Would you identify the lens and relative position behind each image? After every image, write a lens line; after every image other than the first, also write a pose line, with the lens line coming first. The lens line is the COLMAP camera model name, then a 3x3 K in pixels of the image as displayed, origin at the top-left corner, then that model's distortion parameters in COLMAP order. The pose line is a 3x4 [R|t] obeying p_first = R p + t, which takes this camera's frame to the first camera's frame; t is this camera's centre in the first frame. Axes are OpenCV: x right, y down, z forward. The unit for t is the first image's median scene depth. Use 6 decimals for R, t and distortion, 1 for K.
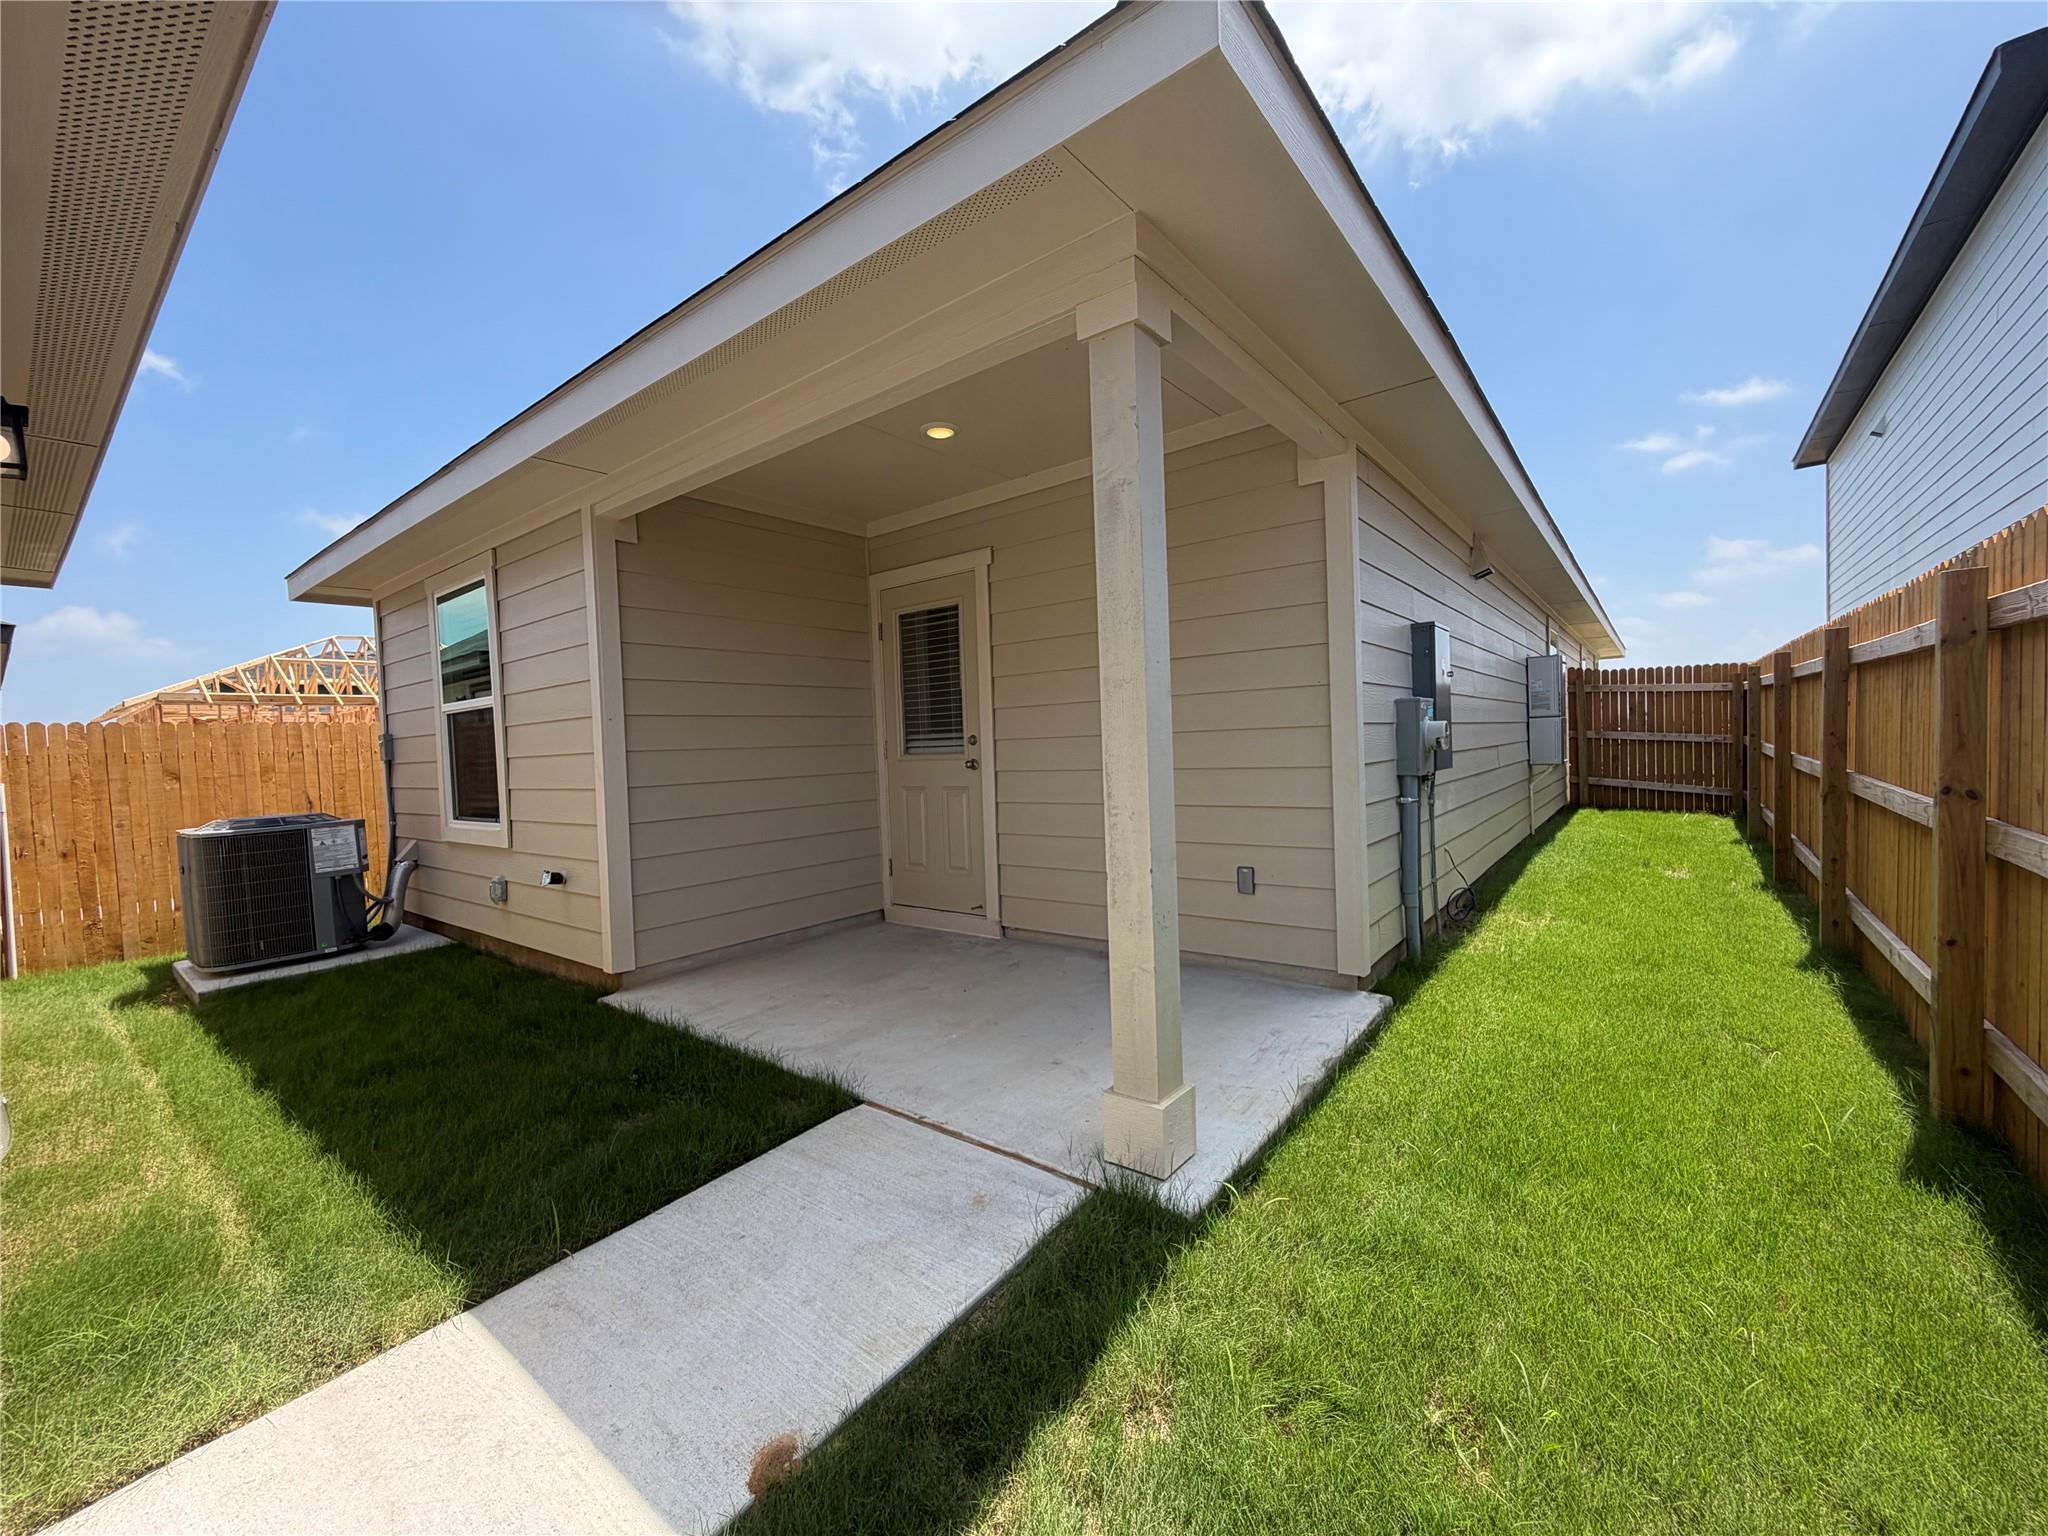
lens RADIAL K [[817.1, 0, 1024.0], [0, 817.1, 768.0], [0, 0, 1]] dist [0.000049, 0.000002]
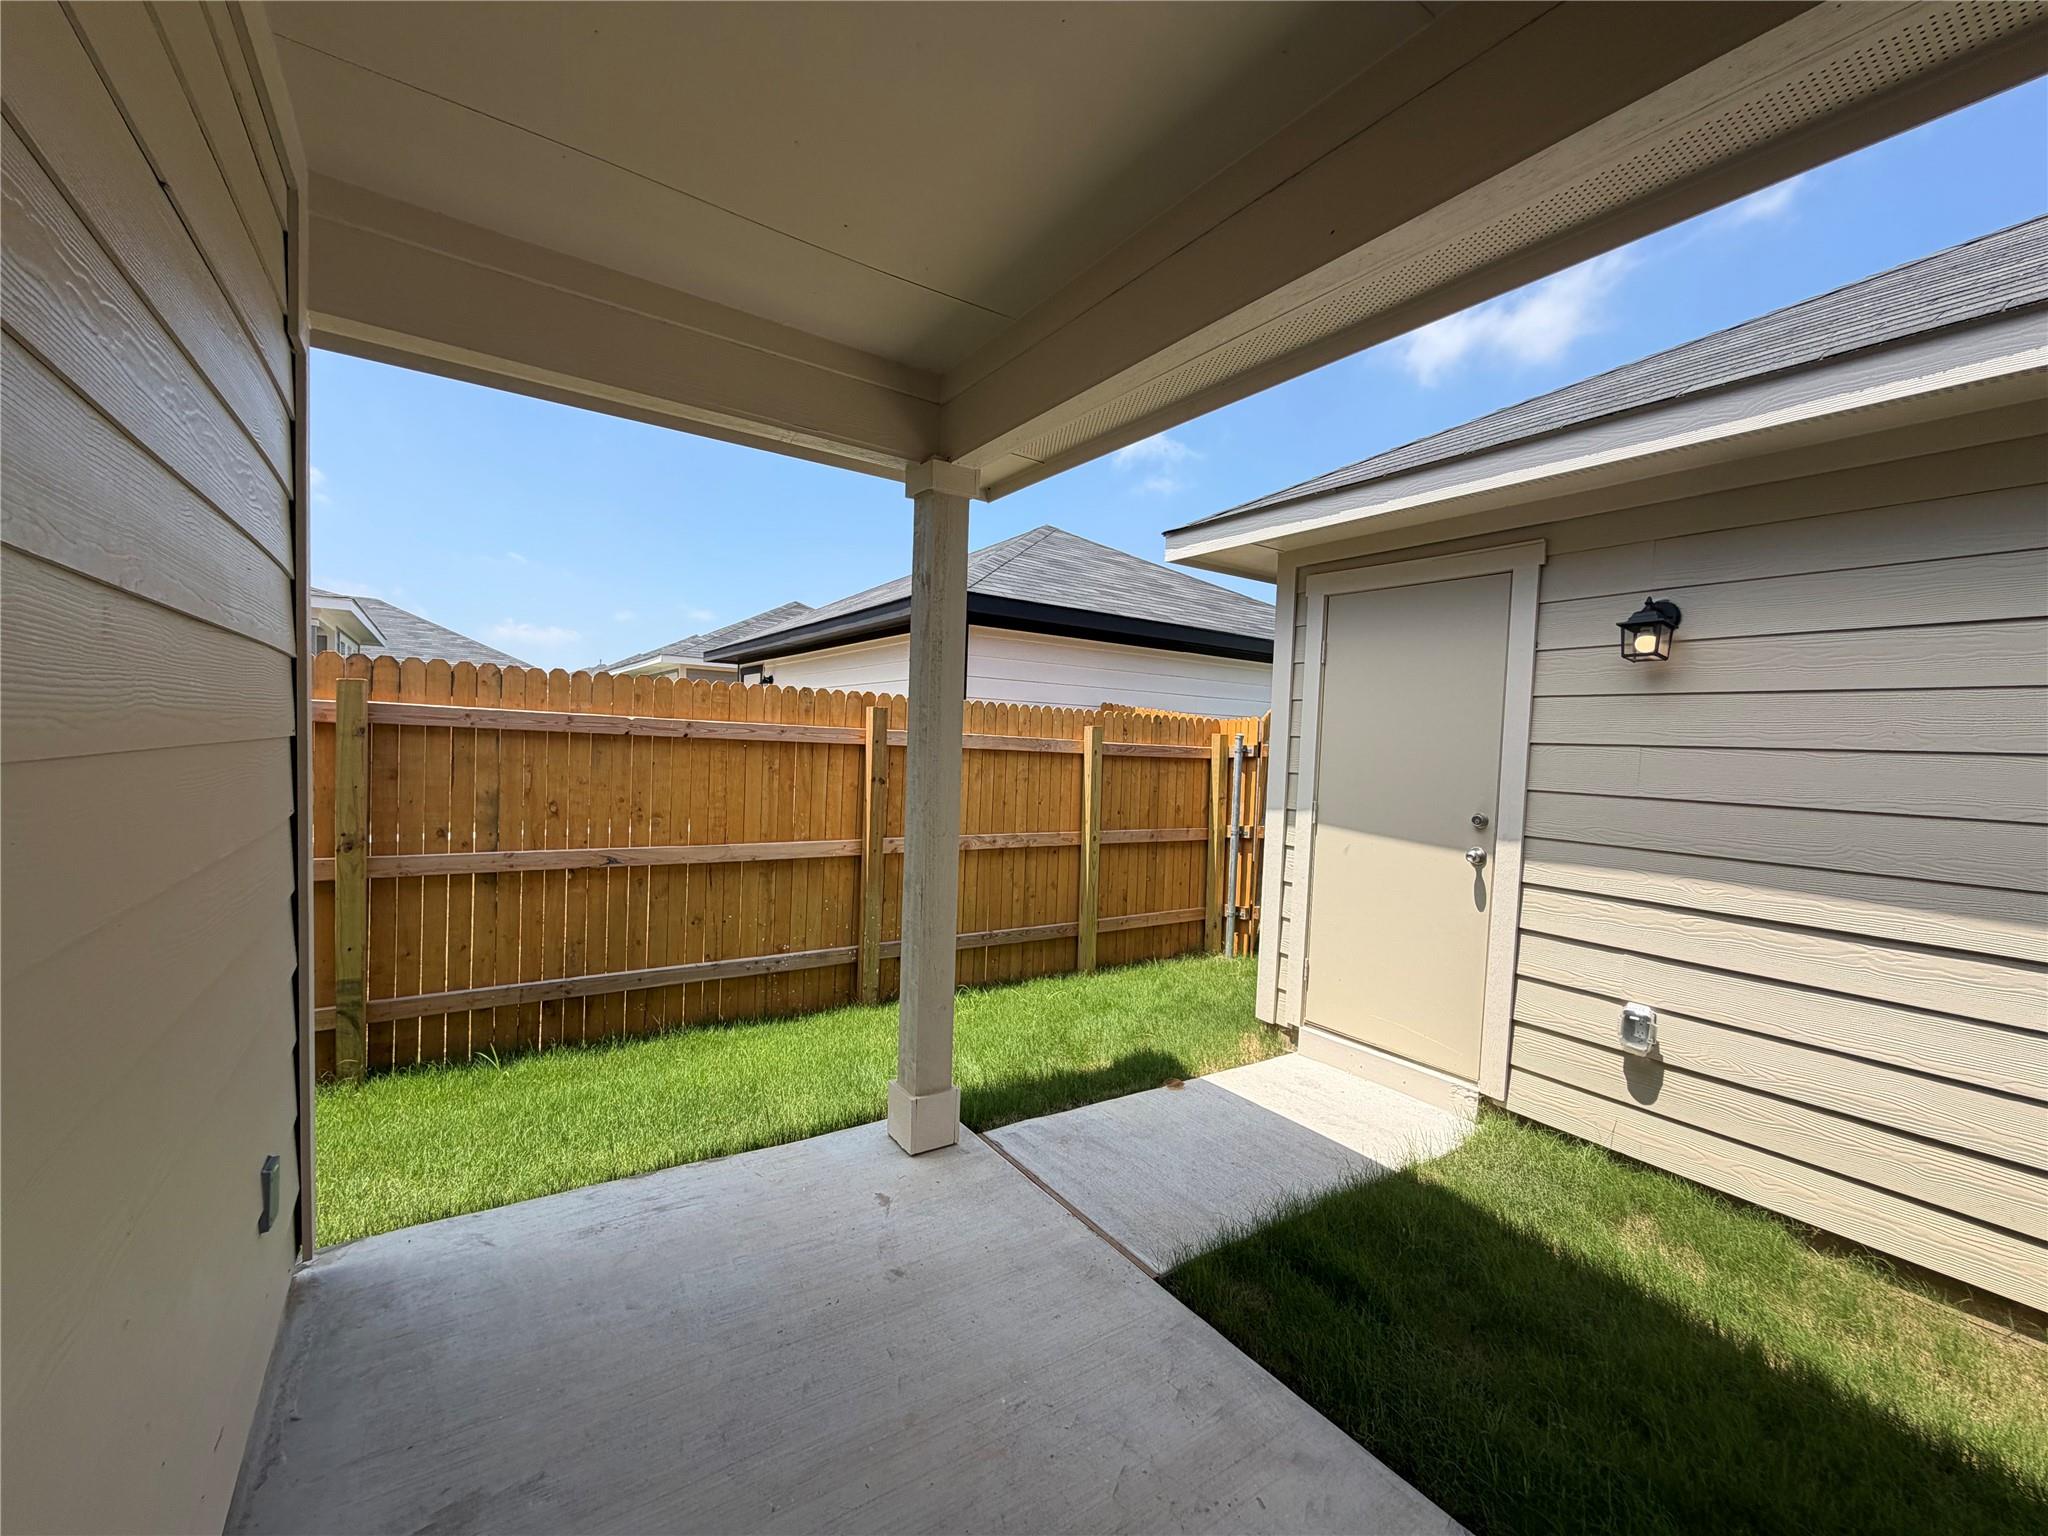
lens RADIAL K [[817.1, 0, 1024.0], [0, 817.1, 768.0], [0, 0, 1]] dist [0.000049, 0.000002]
pose [[-0.955815, -0.004129, 0.293940, -0.301518], [0.013091, 0.998312, 0.056591, -0.135688], [-0.293677, 0.057938, -0.954147, 1.765001]]
